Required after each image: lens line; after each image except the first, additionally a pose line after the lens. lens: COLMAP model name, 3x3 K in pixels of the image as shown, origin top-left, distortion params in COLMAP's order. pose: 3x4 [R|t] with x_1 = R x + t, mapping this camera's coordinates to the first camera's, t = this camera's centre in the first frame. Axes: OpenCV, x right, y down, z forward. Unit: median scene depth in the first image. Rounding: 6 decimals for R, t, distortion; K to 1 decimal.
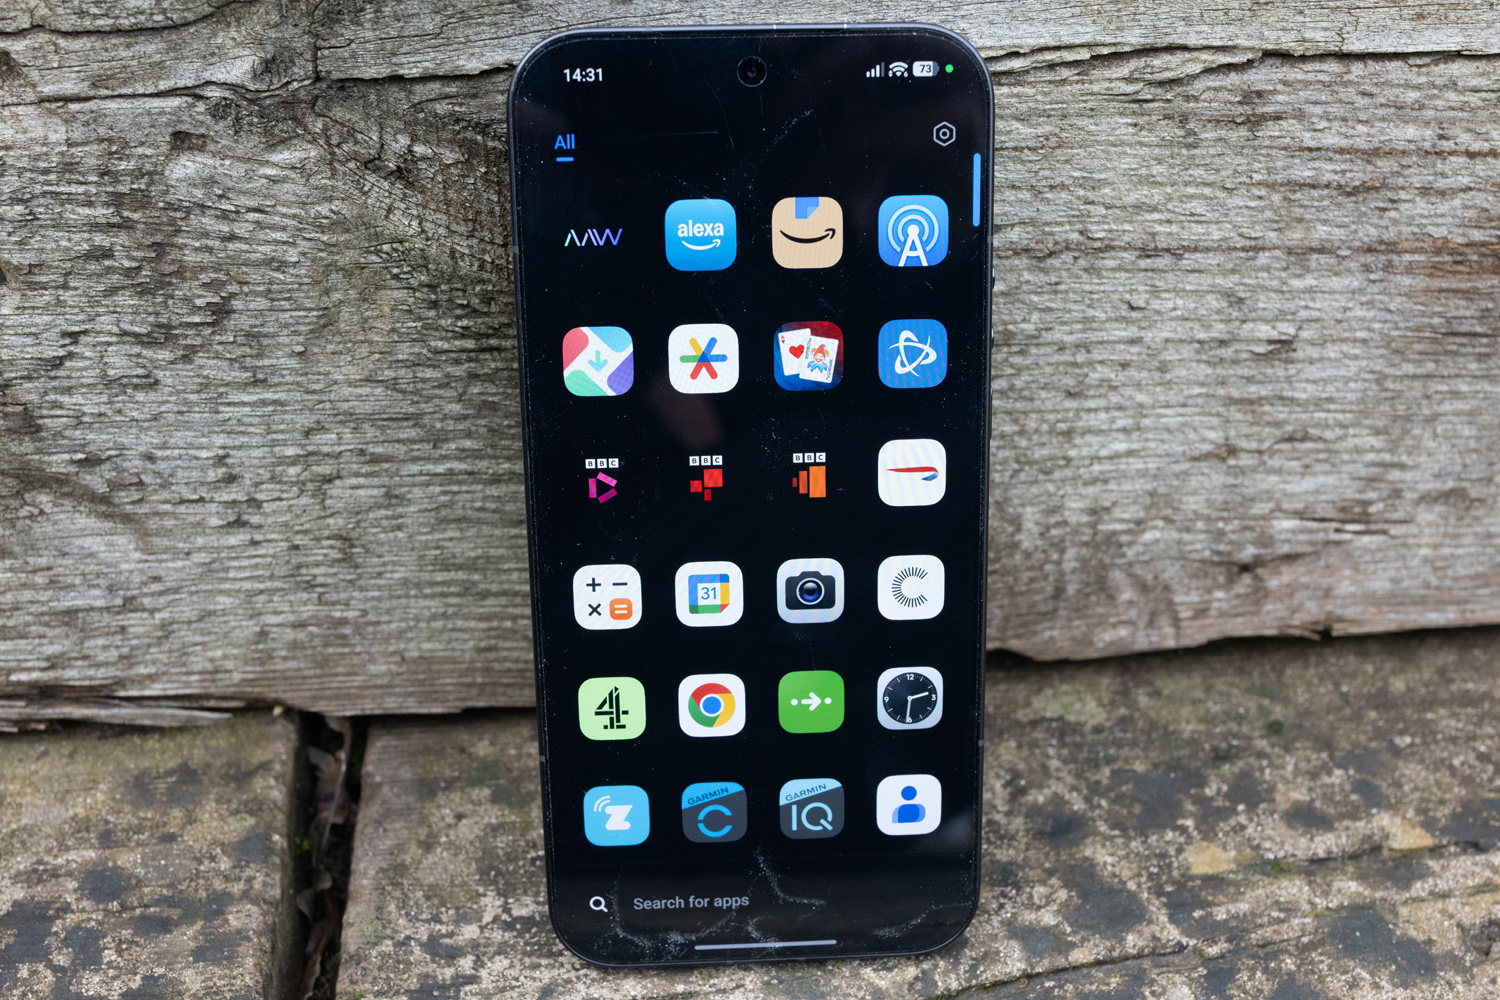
lens RADIAL K [[1663.2, 0, 750.5], [0, 1663.2, 501.2], [0, 0, 1]] dist [-0.105931, 0.000000]
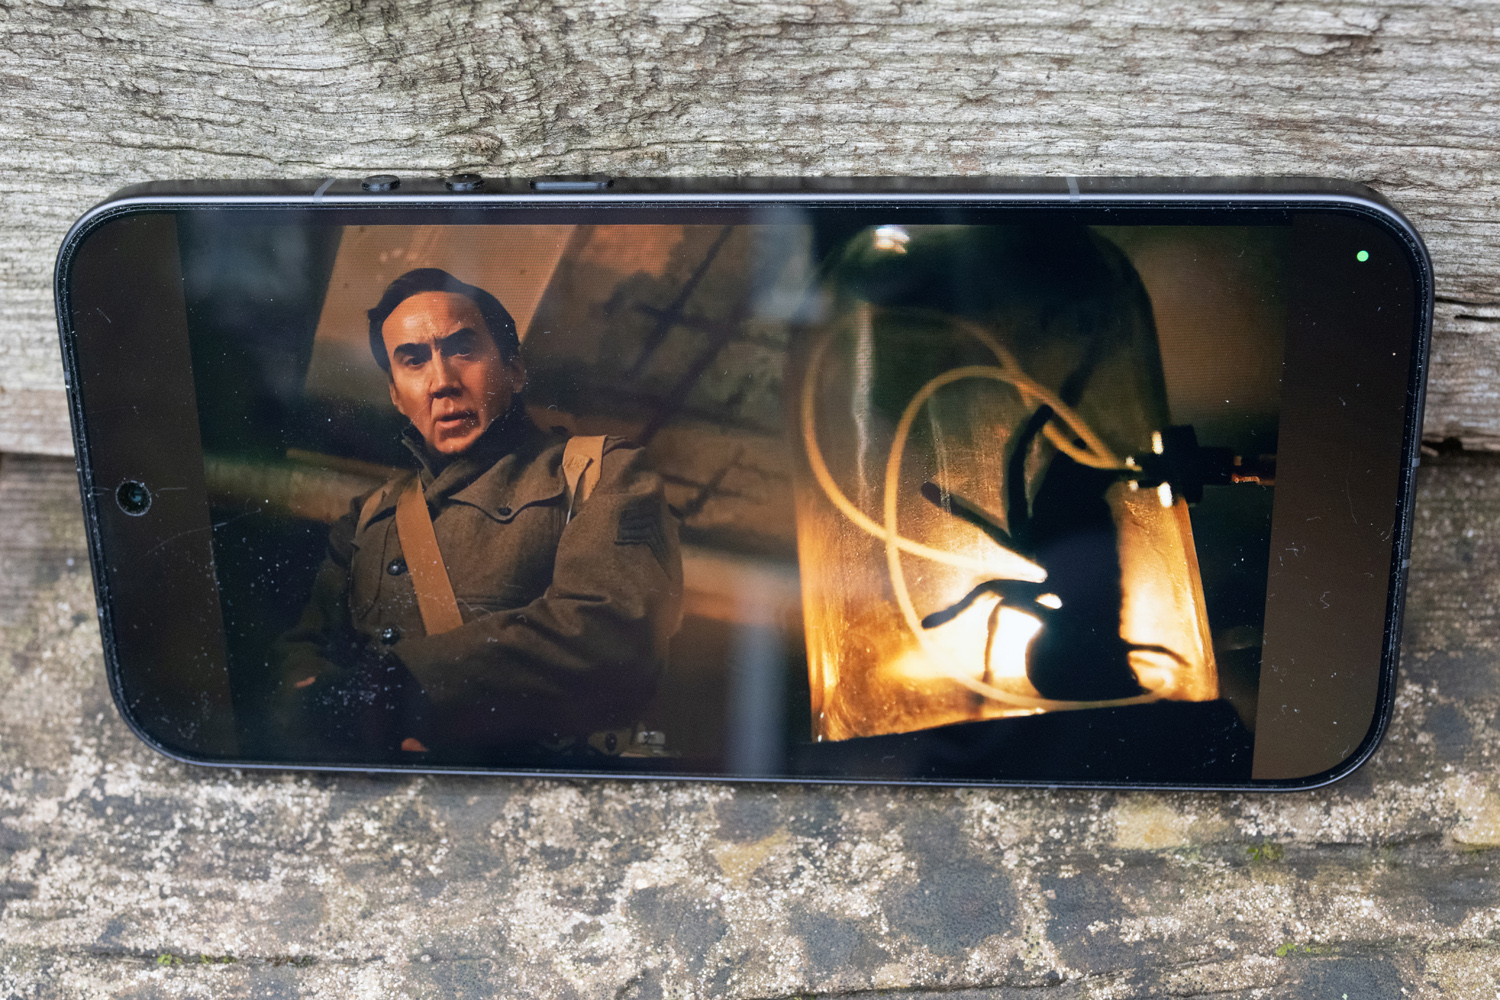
lens RADIAL K [[2053.9, 0, 730.7], [0, 2053.9, 352.9], [0, 0, 1]] dist [-0.098117, 0.000000]
pose [[0.982032, 0.091392, -0.165108, 0.255307], [-0.041328, 0.957823, 0.284371, -0.194658], [0.184134, -0.272438, 0.944390, 0.295368]]
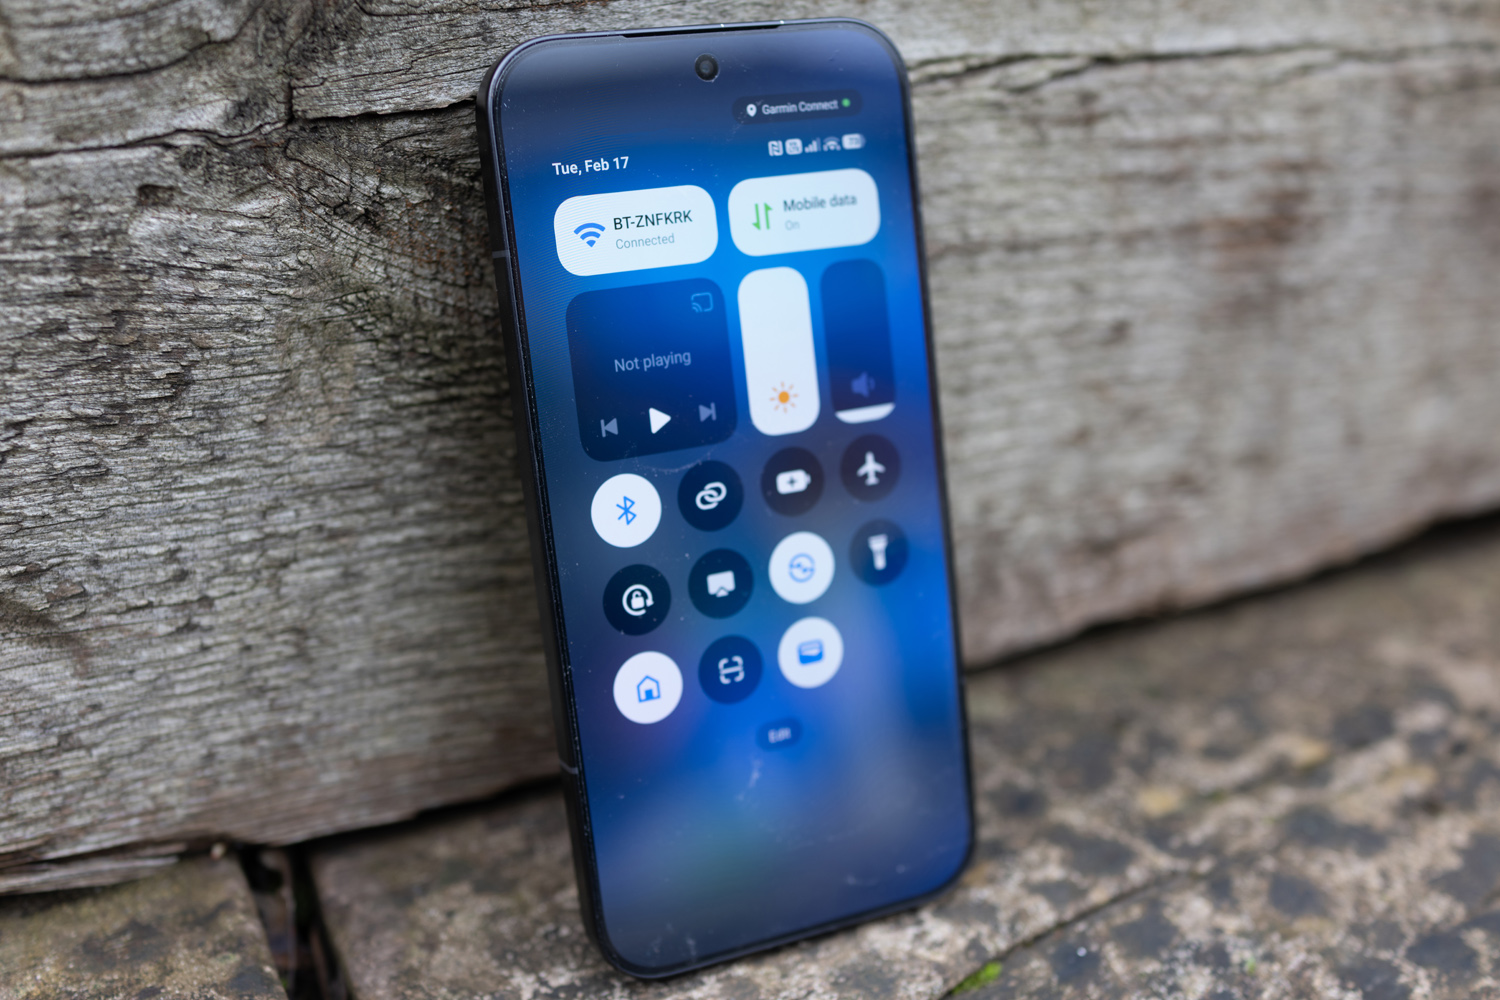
lens RADIAL K [[1663.2, 0, 740.7], [0, 1663.2, 497.7], [0, 0, 1]] dist [-0.105931, 0.000000]
pose [[0.942235, -0.139780, 0.304392, -0.303546], [0.188176, 0.972699, -0.135819, 0.132608], [-0.277096, 0.185253, 0.942814, 0.030303]]
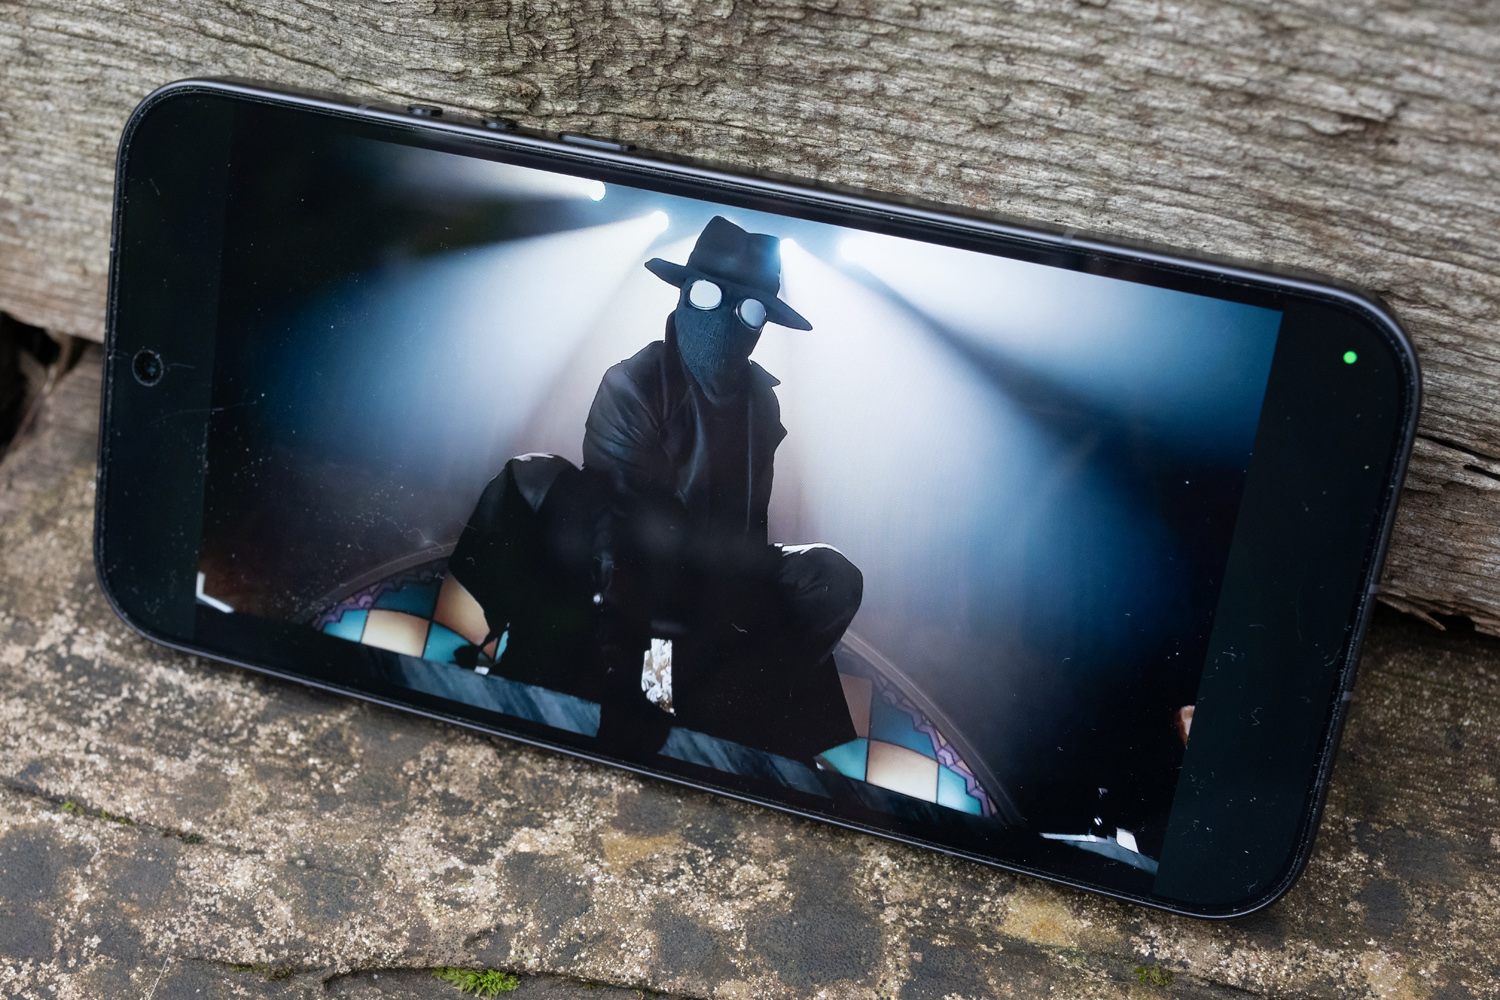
lens RADIAL K [[2053.9, 0, 703.3], [0, 2053.9, 455.3], [0, 0, 1]] dist [-0.098117, 0.000000]
pose [[0.900283, 0.282961, -0.330794, 0.404387], [-0.209408, 0.947725, 0.240761, -0.115202], [0.381627, -0.147482, 0.912474, 0.304065]]
